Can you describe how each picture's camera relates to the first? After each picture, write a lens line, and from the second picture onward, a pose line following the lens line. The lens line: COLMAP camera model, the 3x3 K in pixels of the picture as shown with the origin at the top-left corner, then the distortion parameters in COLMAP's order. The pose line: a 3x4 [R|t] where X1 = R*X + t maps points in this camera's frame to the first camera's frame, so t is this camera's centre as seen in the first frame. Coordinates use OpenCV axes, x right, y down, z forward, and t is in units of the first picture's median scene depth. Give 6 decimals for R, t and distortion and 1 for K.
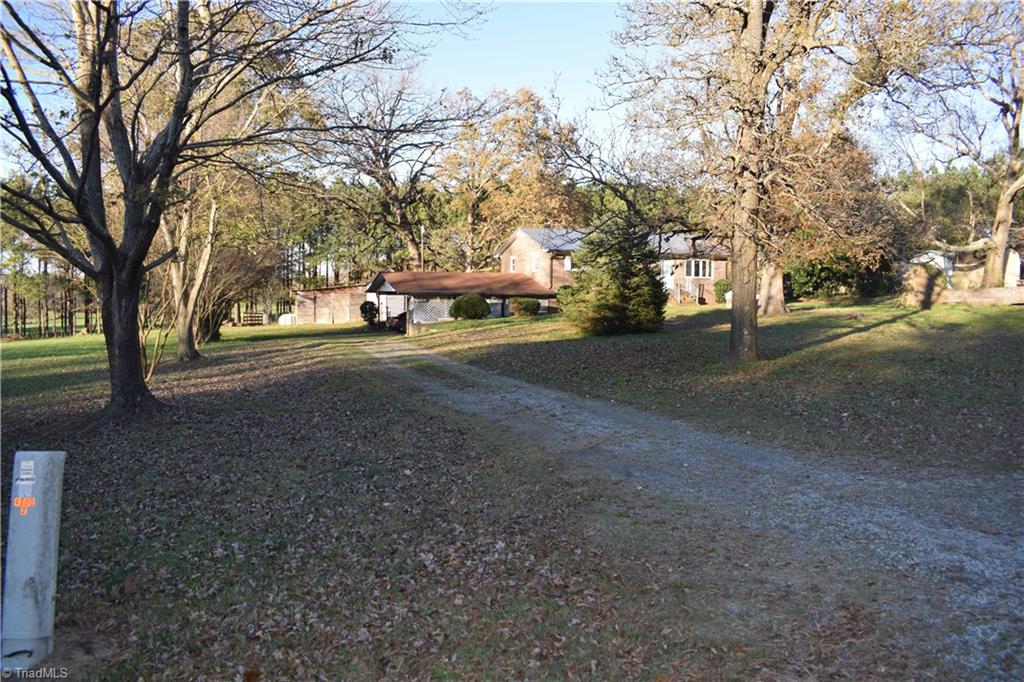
lens RADIAL K [[797.7, 0, 512.6], [0, 797.7, 342.1], [0, 0, 1]] dist [-0.073751, -0.002262]
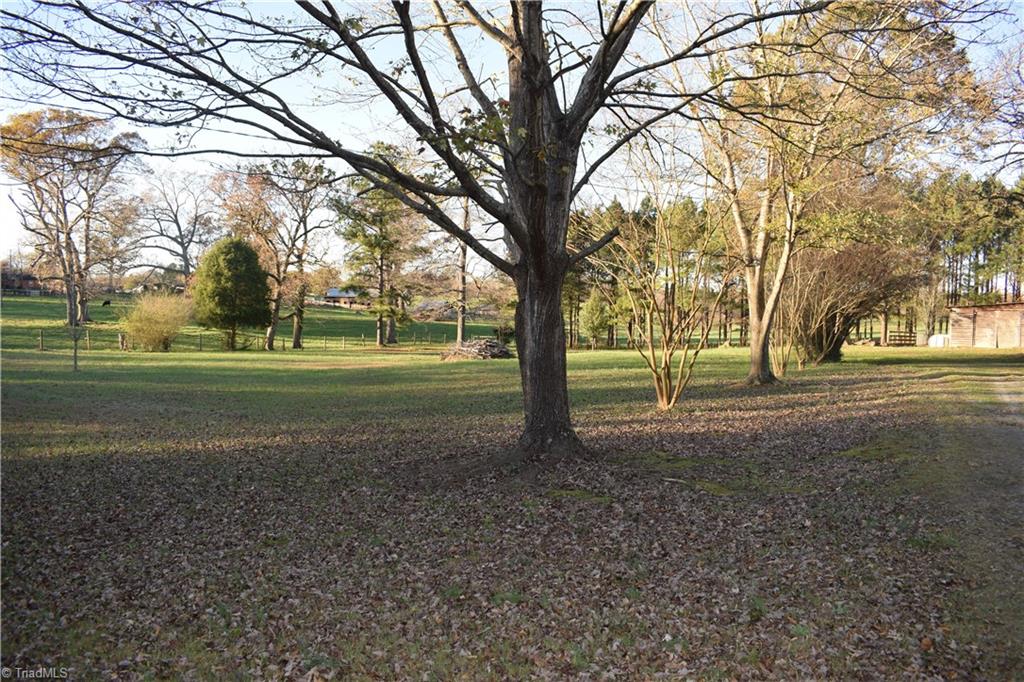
lens RADIAL K [[797.7, 0, 512.8], [0, 797.7, 343.0], [0, 0, 1]] dist [-0.073751, -0.002262]
pose [[0.690752, 0.040924, -0.721932, 0.007148], [-0.055706, 0.998442, 0.003298, -0.005068], [0.720942, 0.037939, 0.691956, 0.137298]]
